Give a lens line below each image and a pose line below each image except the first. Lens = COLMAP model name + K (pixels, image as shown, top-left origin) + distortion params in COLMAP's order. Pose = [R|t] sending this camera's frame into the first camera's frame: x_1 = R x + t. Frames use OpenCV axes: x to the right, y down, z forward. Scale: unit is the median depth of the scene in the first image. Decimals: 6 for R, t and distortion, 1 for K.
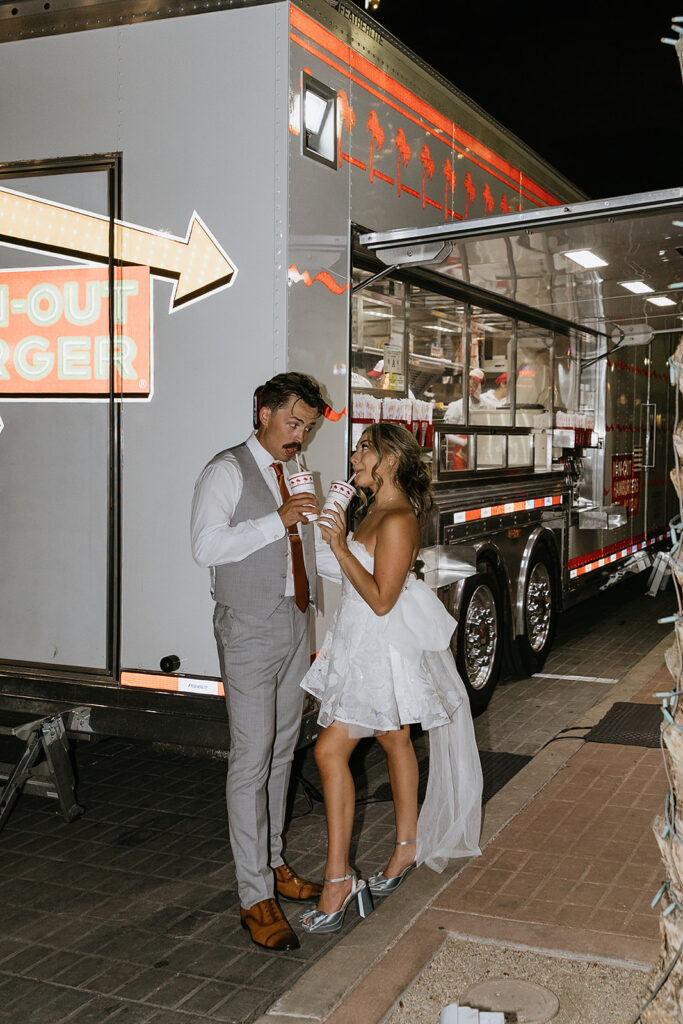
lens RADIAL K [[1171.6, 0, 341.5], [0, 1171.6, 512.0], [0, 0, 1]] dist [0.188485, -0.539836]
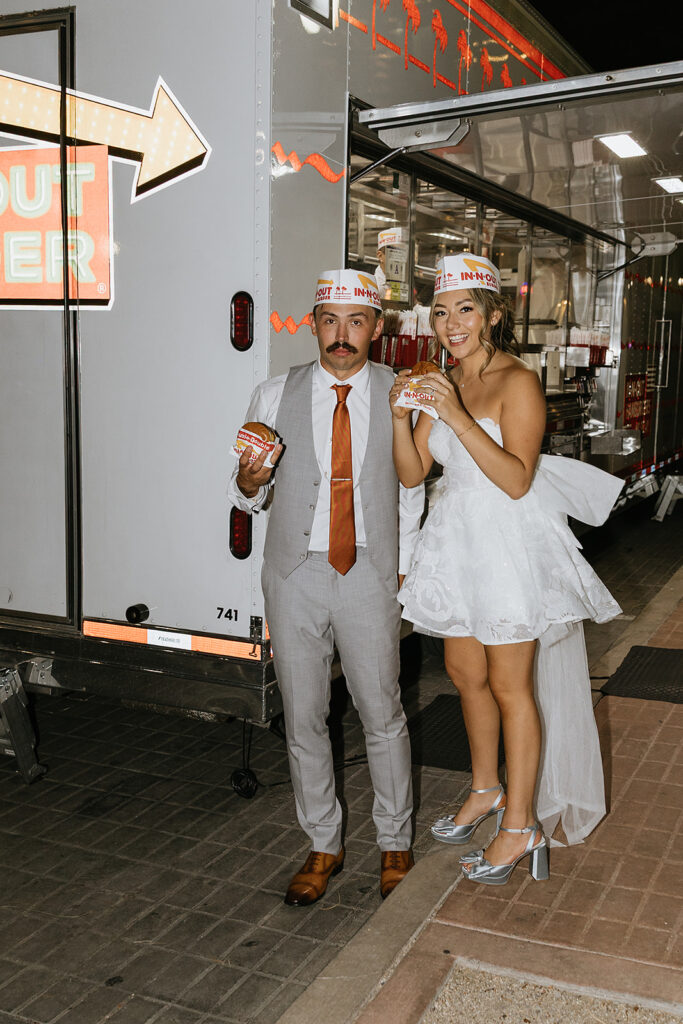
lens RADIAL K [[1137.8, 0, 337.8], [0, 1137.8, 524.1], [0, 0, 1]] dist [0.189333, -0.483132]
pose [[0.999956, 0.008773, -0.003227, 0.005515], [-0.008469, 0.996391, 0.084456, -0.010672], [0.003957, -0.084425, 0.996422, 0.155188]]
